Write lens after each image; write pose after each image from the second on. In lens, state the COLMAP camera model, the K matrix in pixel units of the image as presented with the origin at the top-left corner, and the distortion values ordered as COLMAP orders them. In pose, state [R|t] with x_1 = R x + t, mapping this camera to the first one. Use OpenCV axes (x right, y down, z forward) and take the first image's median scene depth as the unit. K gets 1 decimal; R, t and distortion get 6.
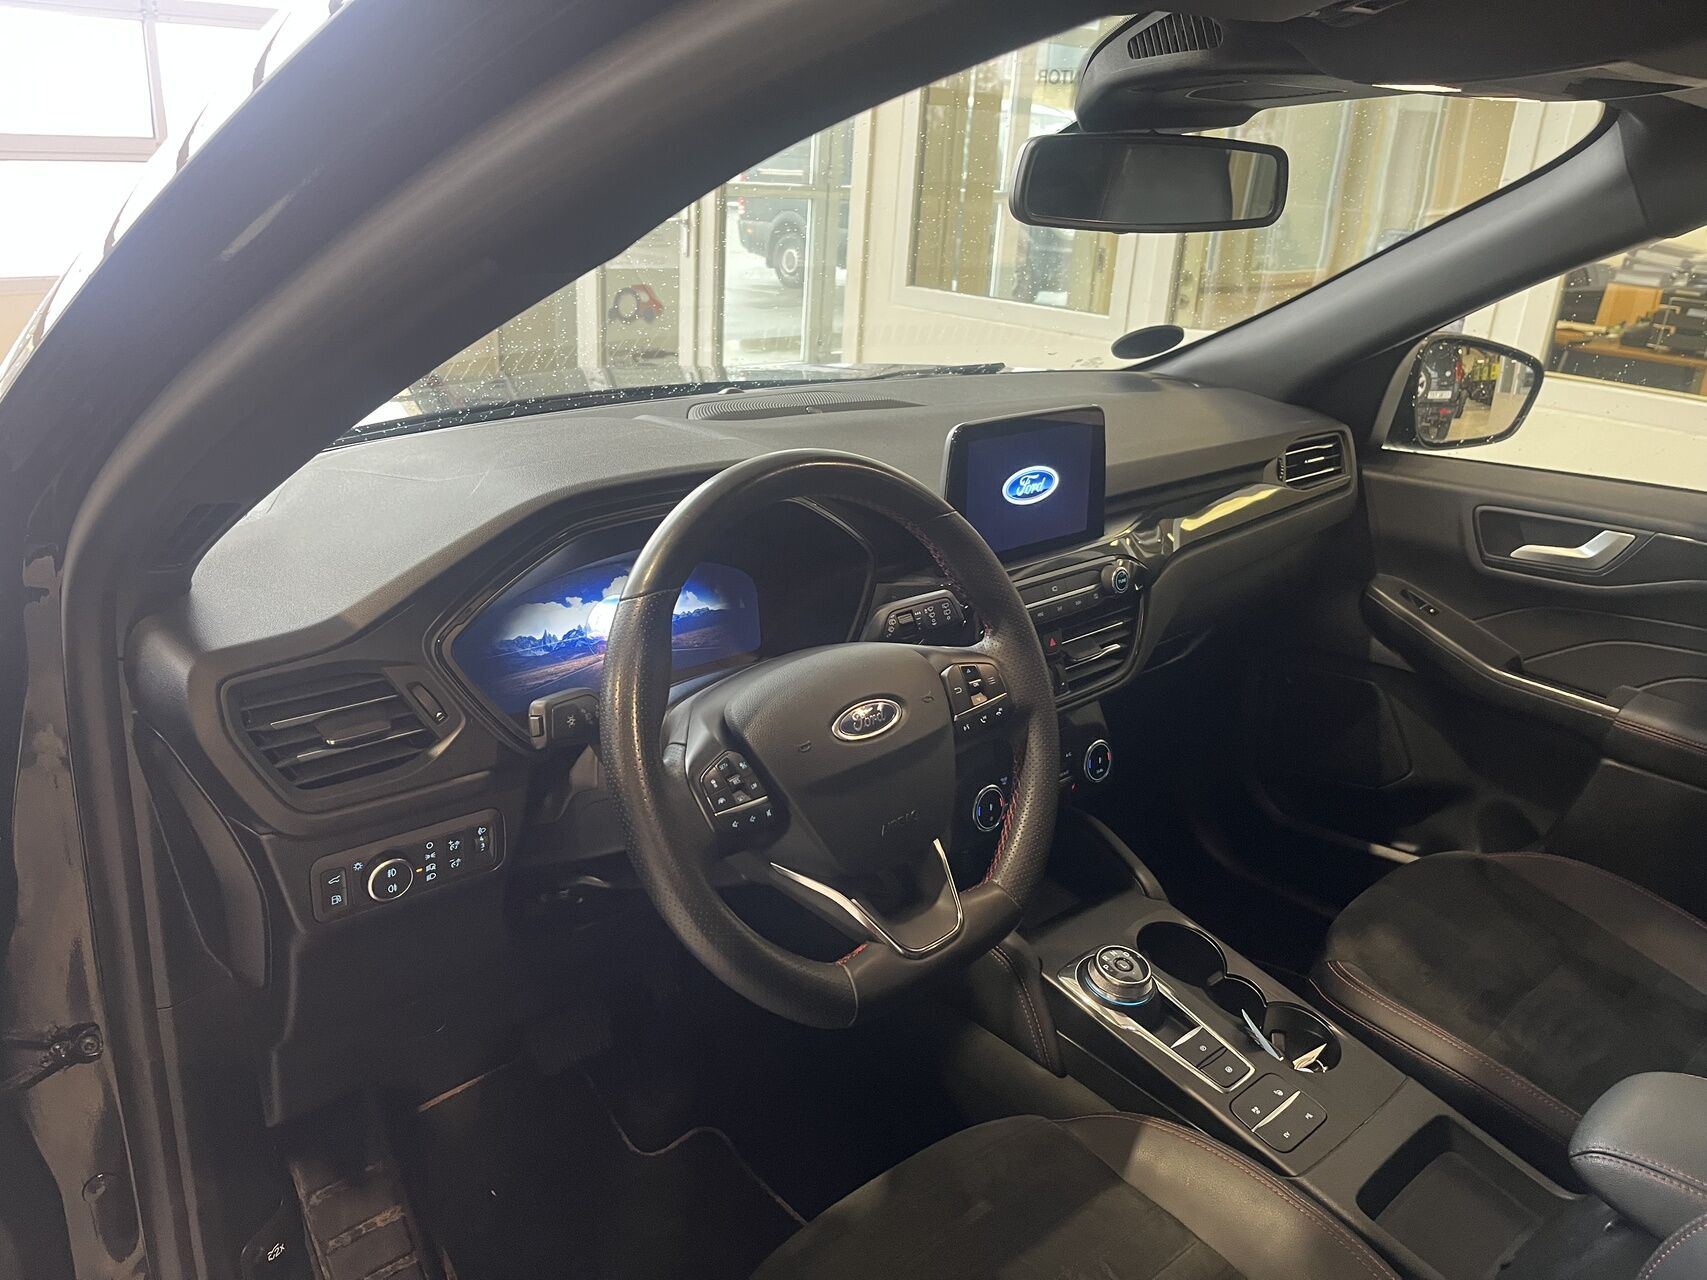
lens RADIAL K [[1314.3, 0, 853.5], [0, 1314.3, 640.0], [0, 0, 1]] dist [0.059547, -0.108946]
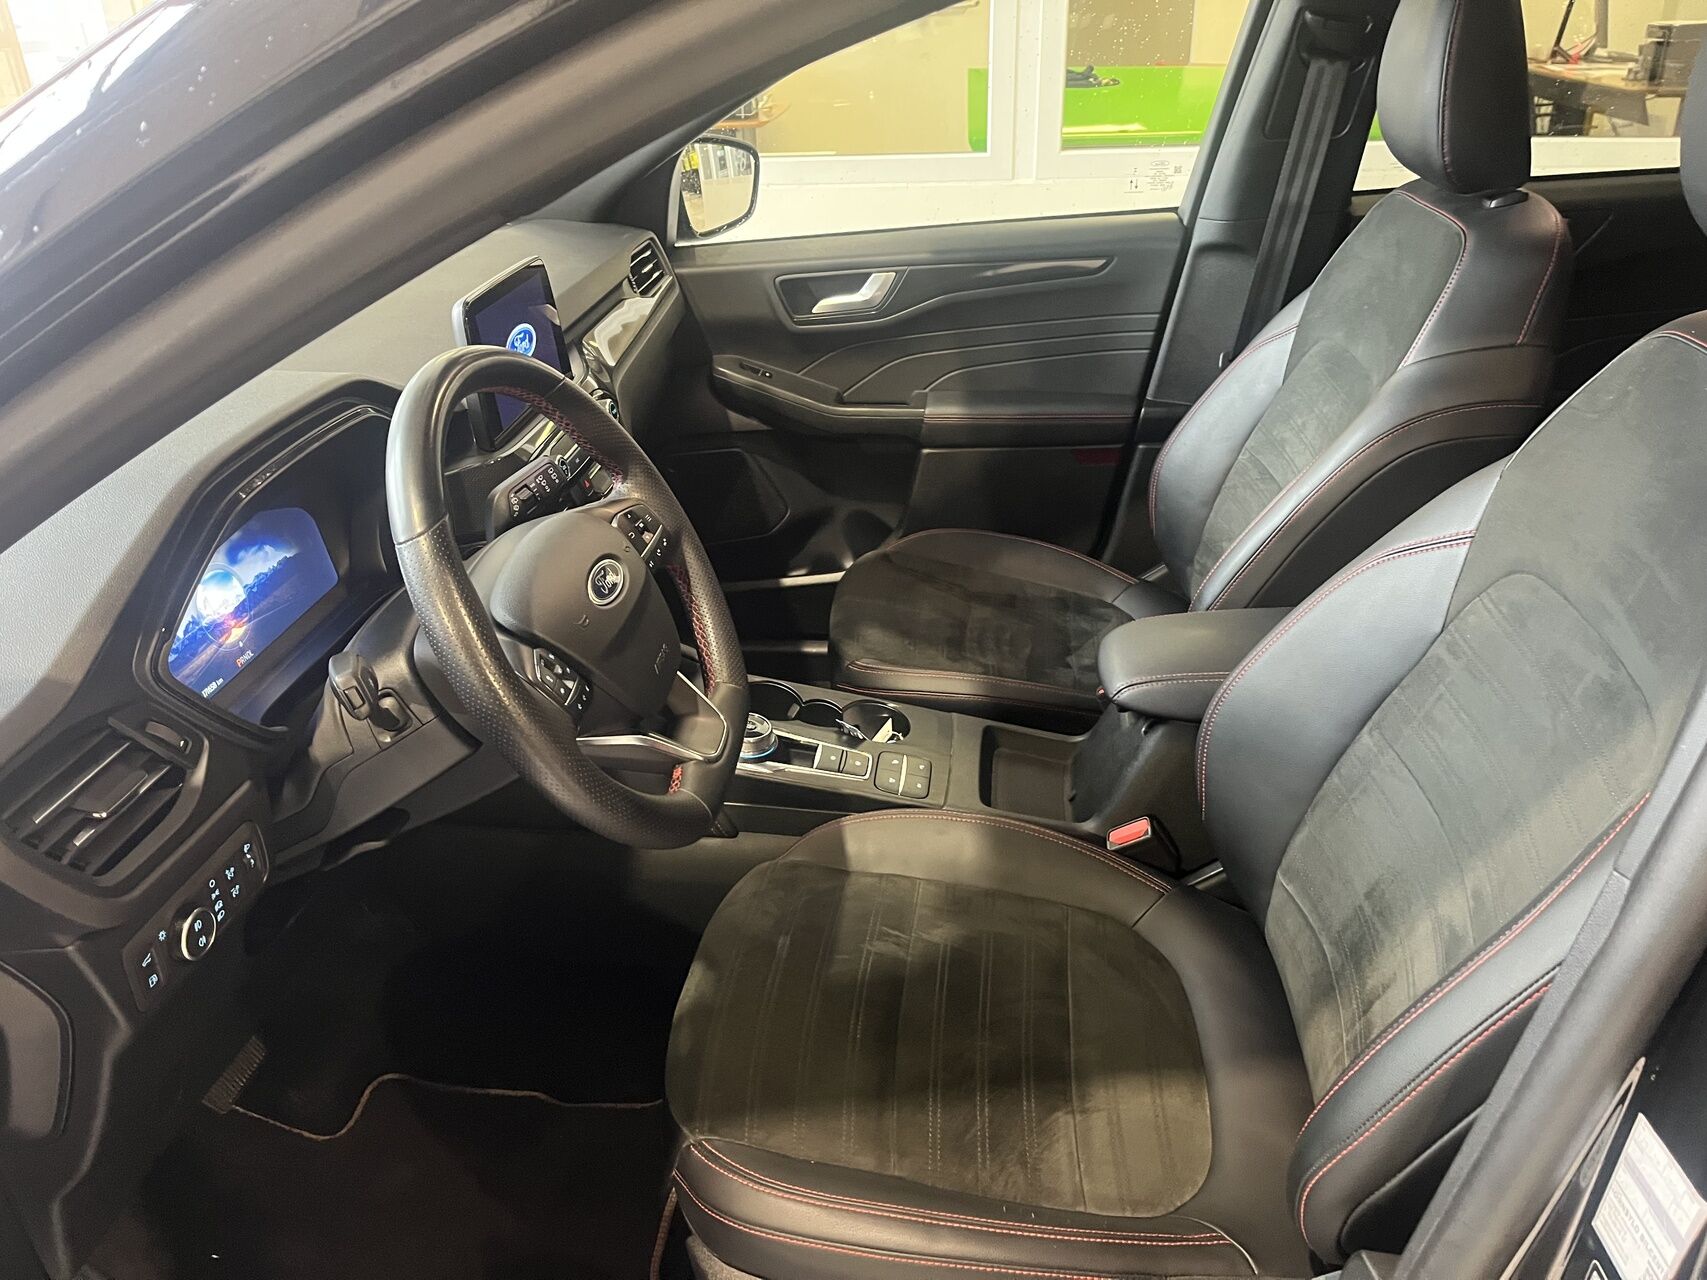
lens RADIAL K [[1314.3, 0, 853.5], [0, 1314.3, 640.0], [0, 0, 1]] dist [0.059547, -0.108946]
pose [[0.749493, -0.372188, 0.547481, -0.330616], [0.300607, 0.928157, 0.219452, -0.052002], [-0.589826, 0.000099, 0.807530, 0.004396]]
